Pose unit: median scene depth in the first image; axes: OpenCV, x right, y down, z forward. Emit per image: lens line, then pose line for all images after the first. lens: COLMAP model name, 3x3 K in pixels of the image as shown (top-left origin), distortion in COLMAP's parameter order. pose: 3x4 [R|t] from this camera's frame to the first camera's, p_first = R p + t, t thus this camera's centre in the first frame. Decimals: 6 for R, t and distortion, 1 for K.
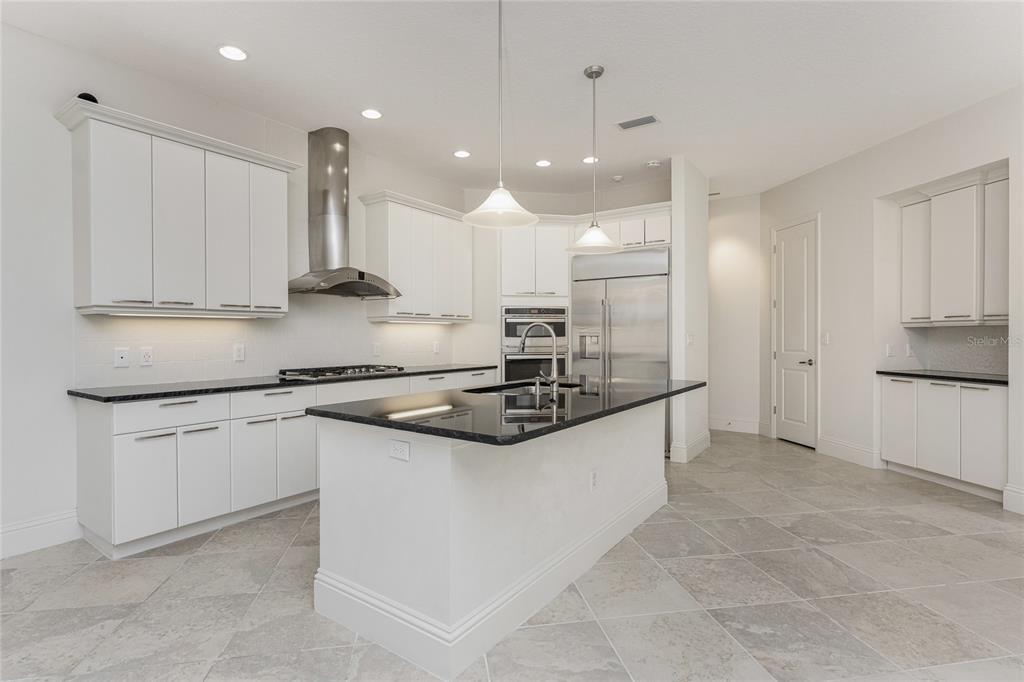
lens RADIAL K [[506.7, 0, 510.7], [0, 506.7, 336.4], [0, 0, 1]] dist [0.002481, -0.001357]
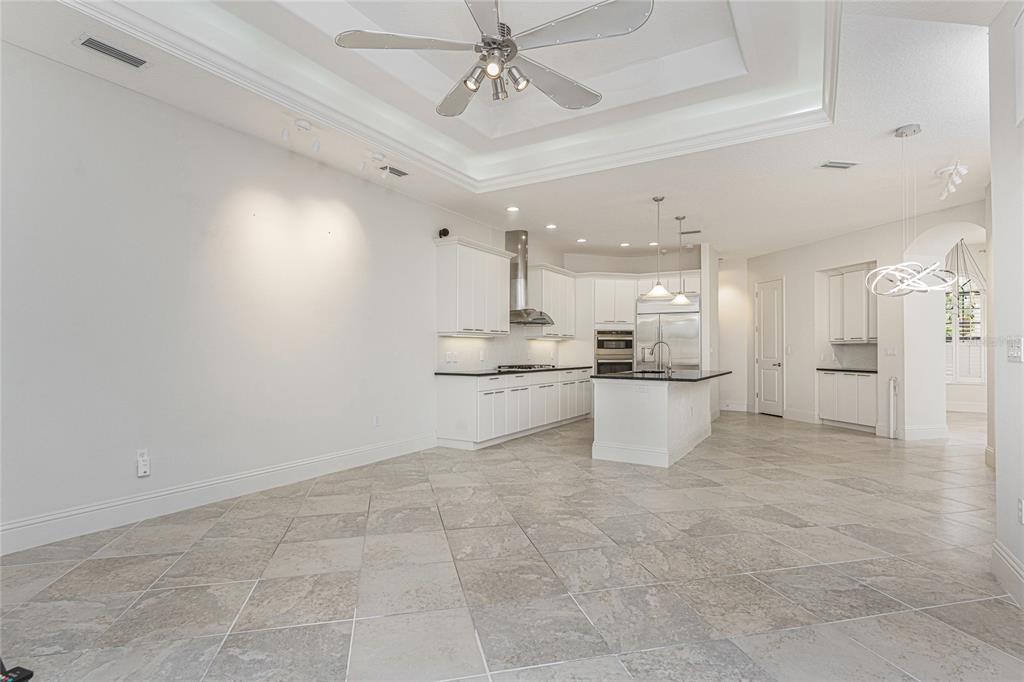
lens RADIAL K [[506.7, 0, 507.4], [0, 506.7, 340.8], [0, 0, 1]] dist [0.002481, -0.001357]
pose [[0.998168, 0.005554, 0.060251, -0.420686], [-0.004395, 0.999803, -0.019346, 0.009567], [-0.060346, 0.019046, 0.997996, -0.638276]]
